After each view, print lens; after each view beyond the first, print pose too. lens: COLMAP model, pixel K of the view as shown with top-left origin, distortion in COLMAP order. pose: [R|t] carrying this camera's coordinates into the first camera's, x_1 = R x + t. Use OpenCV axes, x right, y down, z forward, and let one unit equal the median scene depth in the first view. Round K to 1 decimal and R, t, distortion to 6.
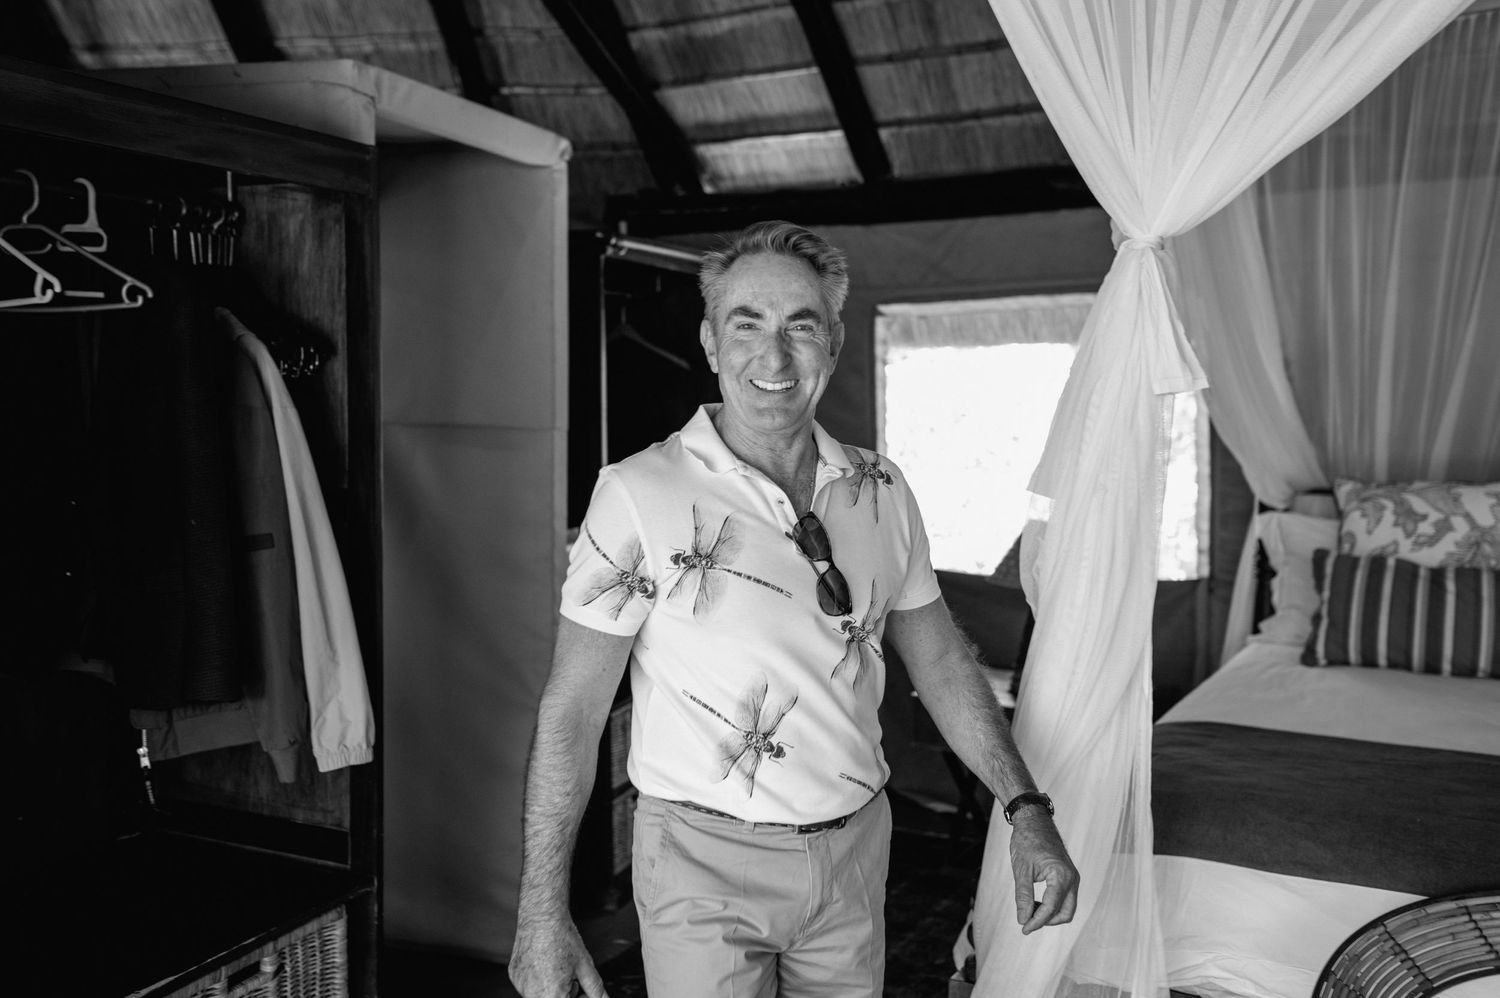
lens RADIAL K [[1430.6, 0, 750.0], [0, 1430.6, 499.0], [0, 0, 1]] dist [0.008263, 0.033402]
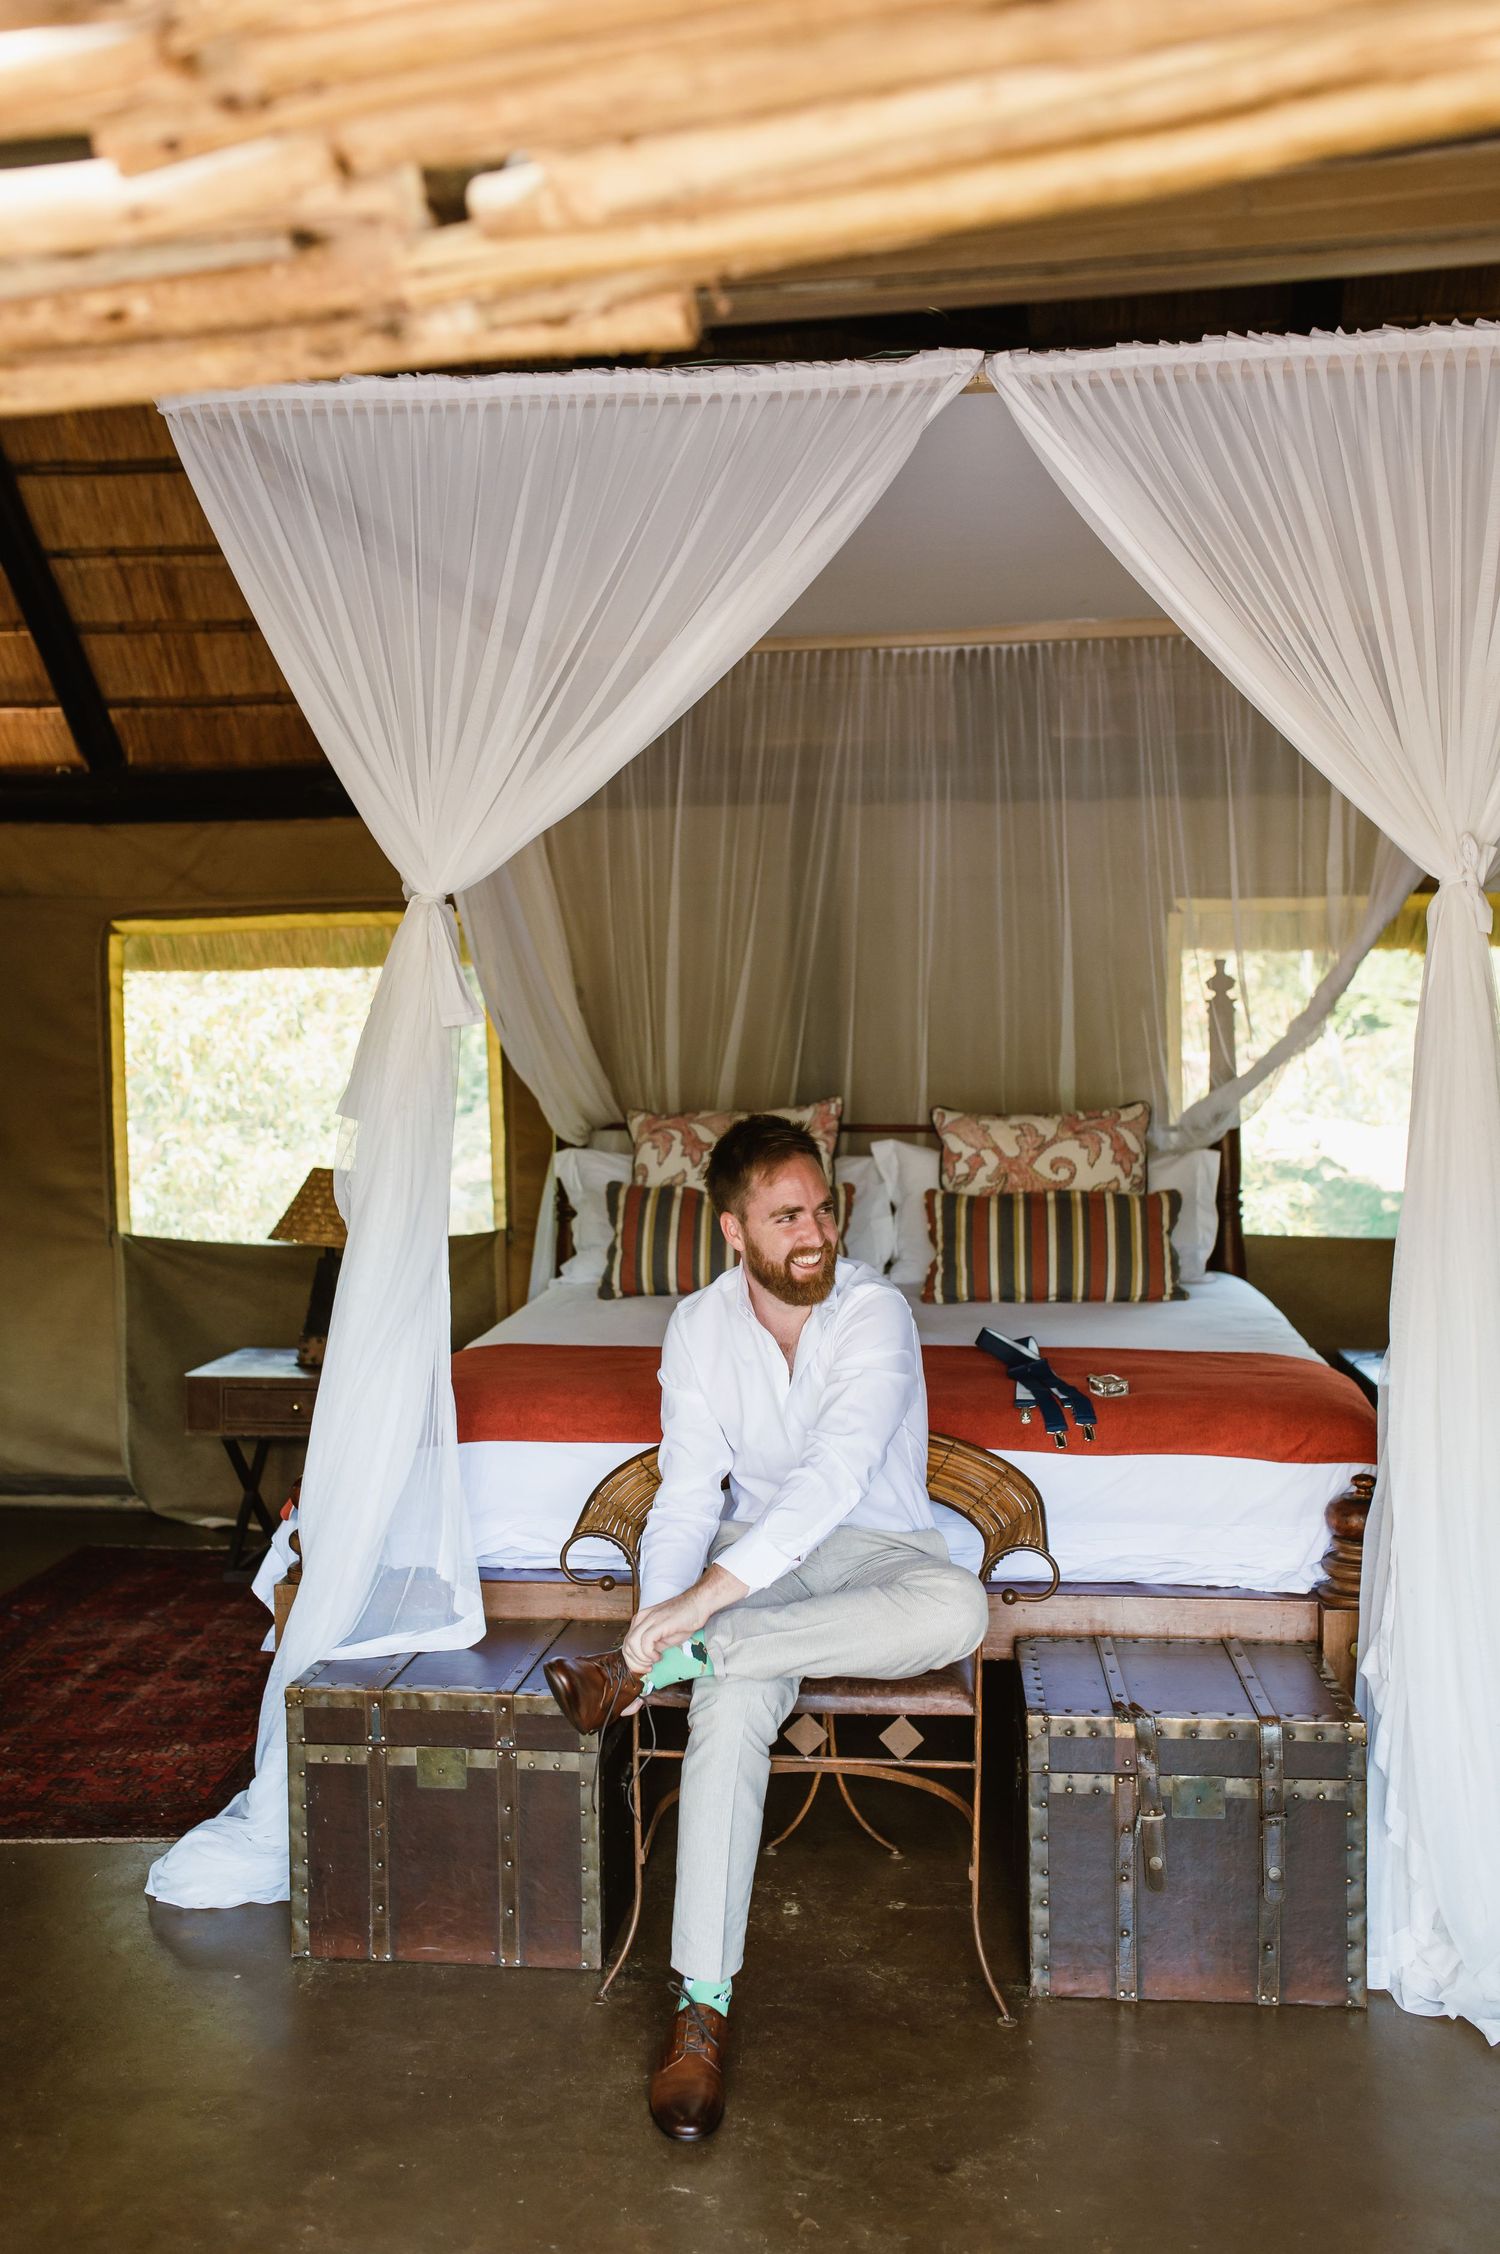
lens RADIAL K [[2160.5, 0, 763.4], [0, 2160.5, 1133.8], [0, 0, 1]] dist [0.008138, 0.037562]
pose [[0.912873, -0.029505, 0.407176, -0.102431], [0.039101, 0.999119, -0.015263, 0.026435], [-0.406367, 0.029854, 0.913222, -0.365674]]
